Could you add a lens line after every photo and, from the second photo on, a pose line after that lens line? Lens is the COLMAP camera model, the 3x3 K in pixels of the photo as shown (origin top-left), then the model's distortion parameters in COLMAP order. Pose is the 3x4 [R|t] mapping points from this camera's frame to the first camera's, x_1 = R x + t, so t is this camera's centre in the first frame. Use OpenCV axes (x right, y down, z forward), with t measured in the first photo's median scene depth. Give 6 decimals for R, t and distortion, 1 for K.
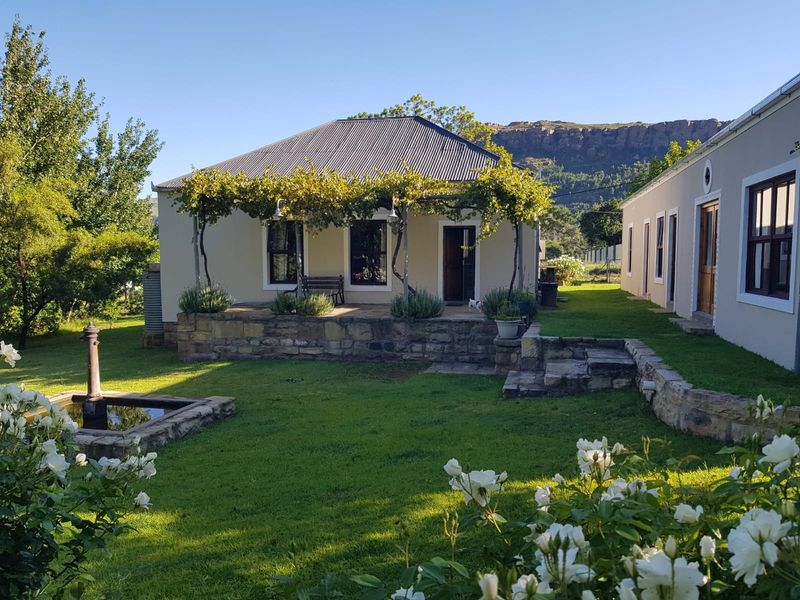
lens RADIAL K [[609.8, 0, 403.0], [0, 609.8, 312.6], [0, 0, 1]] dist [0.094773, -0.155949]
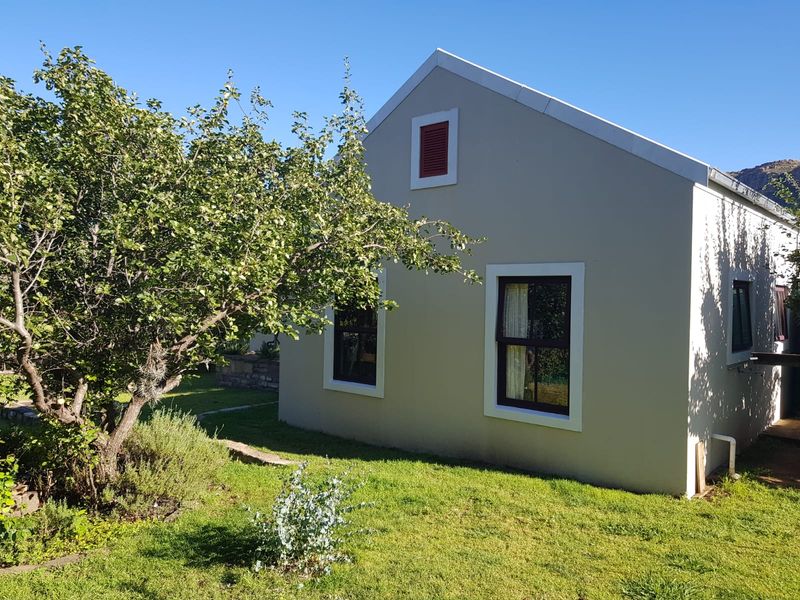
lens RADIAL K [[609.8, 0, 403.0], [0, 609.8, 312.6], [0, 0, 1]] dist [0.094773, -0.155949]
pose [[0.885062, 0.024941, -0.464805, 0.770231], [-0.055947, 0.997024, -0.053032, -0.046905], [0.462099, 0.072941, 0.883824, -0.132599]]
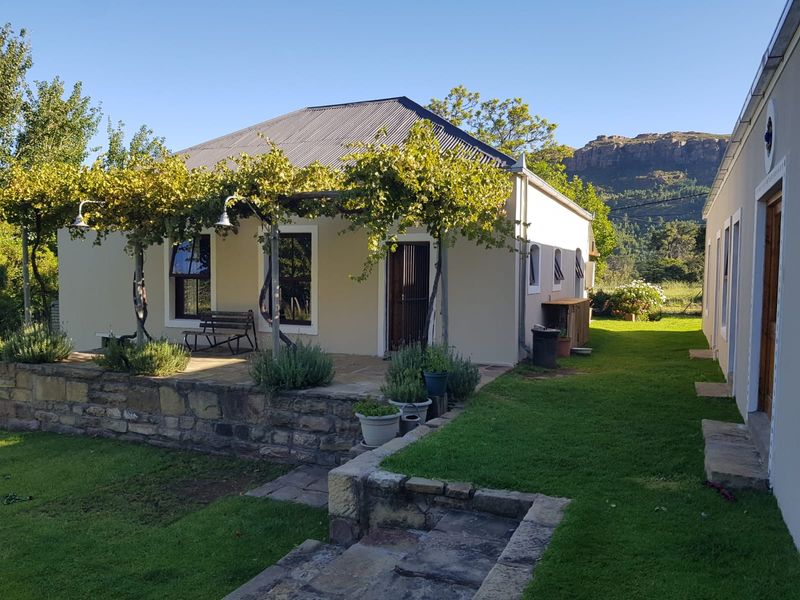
lens RADIAL K [[609.8, 0, 403.0], [0, 609.8, 312.6], [0, 0, 1]] dist [0.094773, -0.155949]
pose [[0.982226, 0.021931, -0.186418, 0.246086], [-0.027151, 0.999306, -0.025494, -0.053432], [0.185730, 0.030102, 0.982140, 0.391056]]
